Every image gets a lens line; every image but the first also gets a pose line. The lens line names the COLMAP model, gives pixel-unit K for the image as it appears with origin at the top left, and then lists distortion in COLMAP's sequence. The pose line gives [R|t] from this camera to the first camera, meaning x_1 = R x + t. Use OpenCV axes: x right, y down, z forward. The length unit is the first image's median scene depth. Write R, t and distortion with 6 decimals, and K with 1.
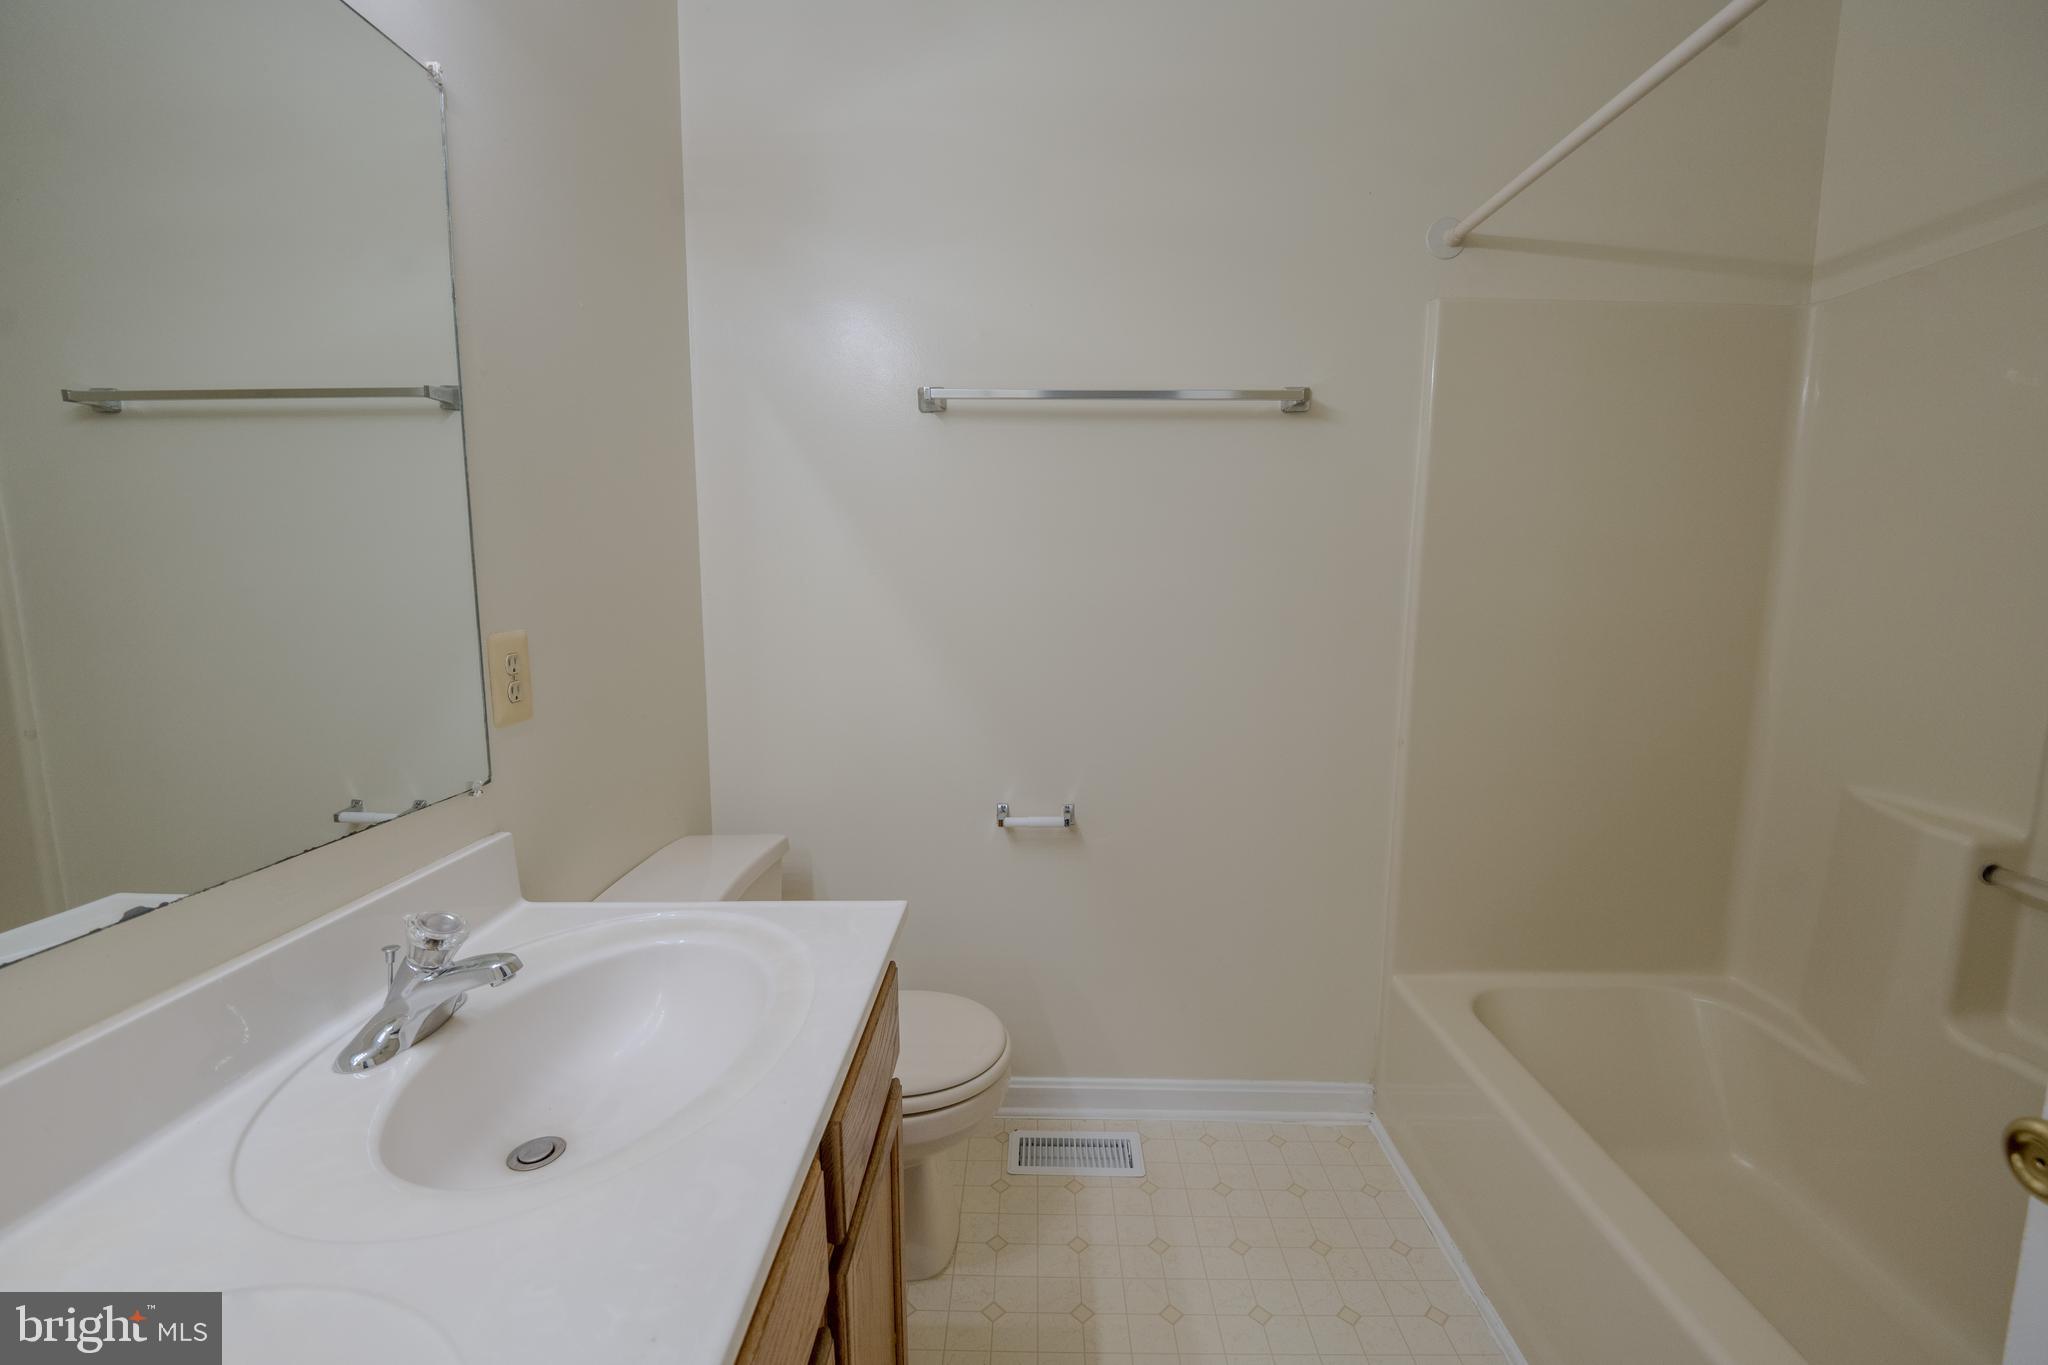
lens RADIAL K [[840.3, 0, 968.1], [0, 840.3, 690.4], [0, 0, 1]] dist [-0.004229, -0.009495]
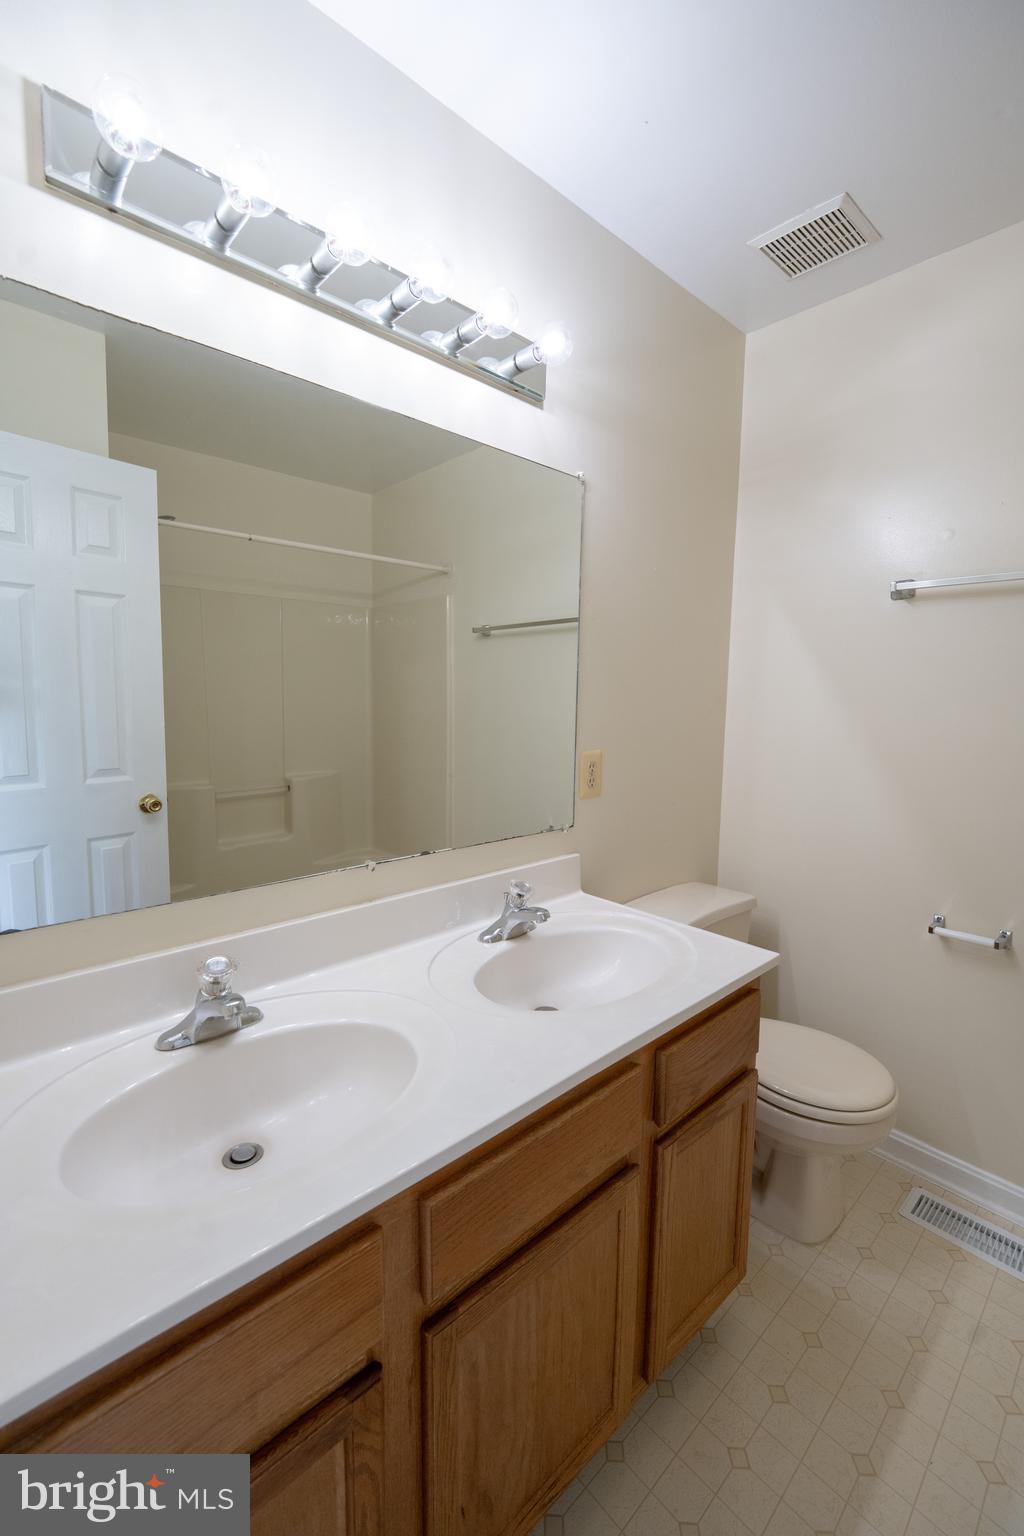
lens RADIAL K [[630.2, 0, 528.4], [0, 630.2, 752.5], [0, 0, 1]] dist [-0.004229, -0.009495]
pose [[0.687670, 0.075423, -0.722095, 0.299422], [-0.107512, 0.994203, 0.001459, -0.039768], [0.718019, 0.076630, 0.691792, -0.076232]]
